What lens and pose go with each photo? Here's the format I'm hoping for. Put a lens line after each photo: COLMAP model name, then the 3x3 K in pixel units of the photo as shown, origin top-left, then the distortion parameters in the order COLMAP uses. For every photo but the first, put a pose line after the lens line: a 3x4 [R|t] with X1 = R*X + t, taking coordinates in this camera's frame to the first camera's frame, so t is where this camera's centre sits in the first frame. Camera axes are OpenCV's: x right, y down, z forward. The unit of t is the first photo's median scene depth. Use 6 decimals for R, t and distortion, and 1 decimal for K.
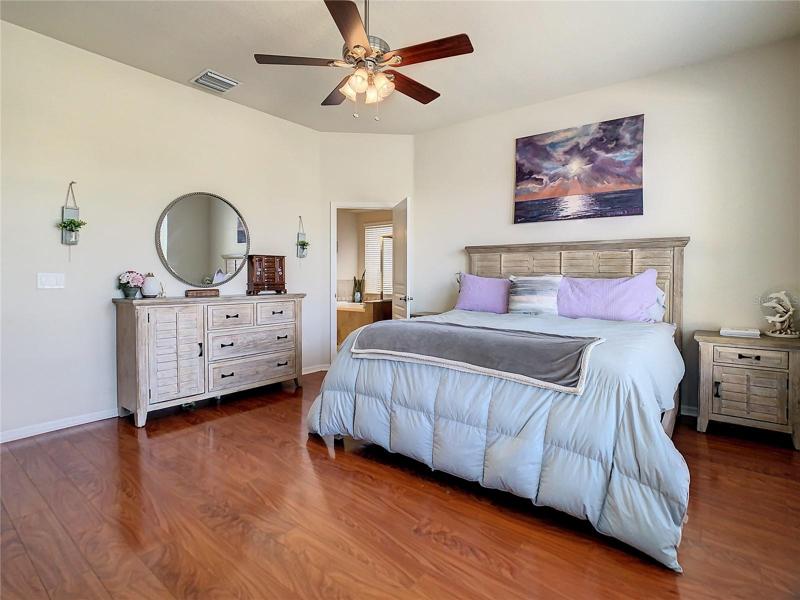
lens RADIAL K [[409.3, 0, 398.6], [0, 409.3, 281.7], [0, 0, 1]] dist [-0.030771, 0.002242]
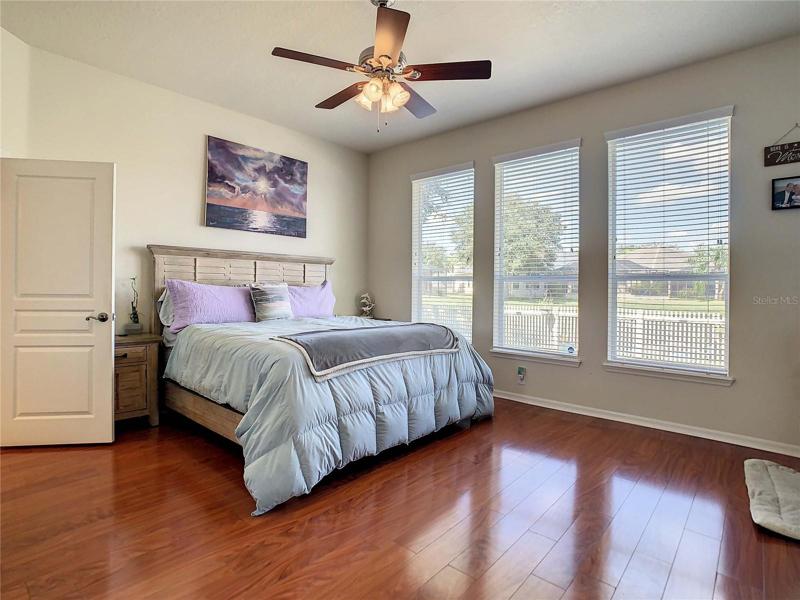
lens RADIAL K [[416.3, 0, 401.1], [0, 416.3, 283.9], [0, 0, 1]] dist [-0.014660, 0.000535]
pose [[0.068693, 0.003906, 0.997630, -0.679898], [0.005085, 0.999978, -0.004265, -0.007026], [-0.997625, 0.005366, 0.068671, 0.547554]]
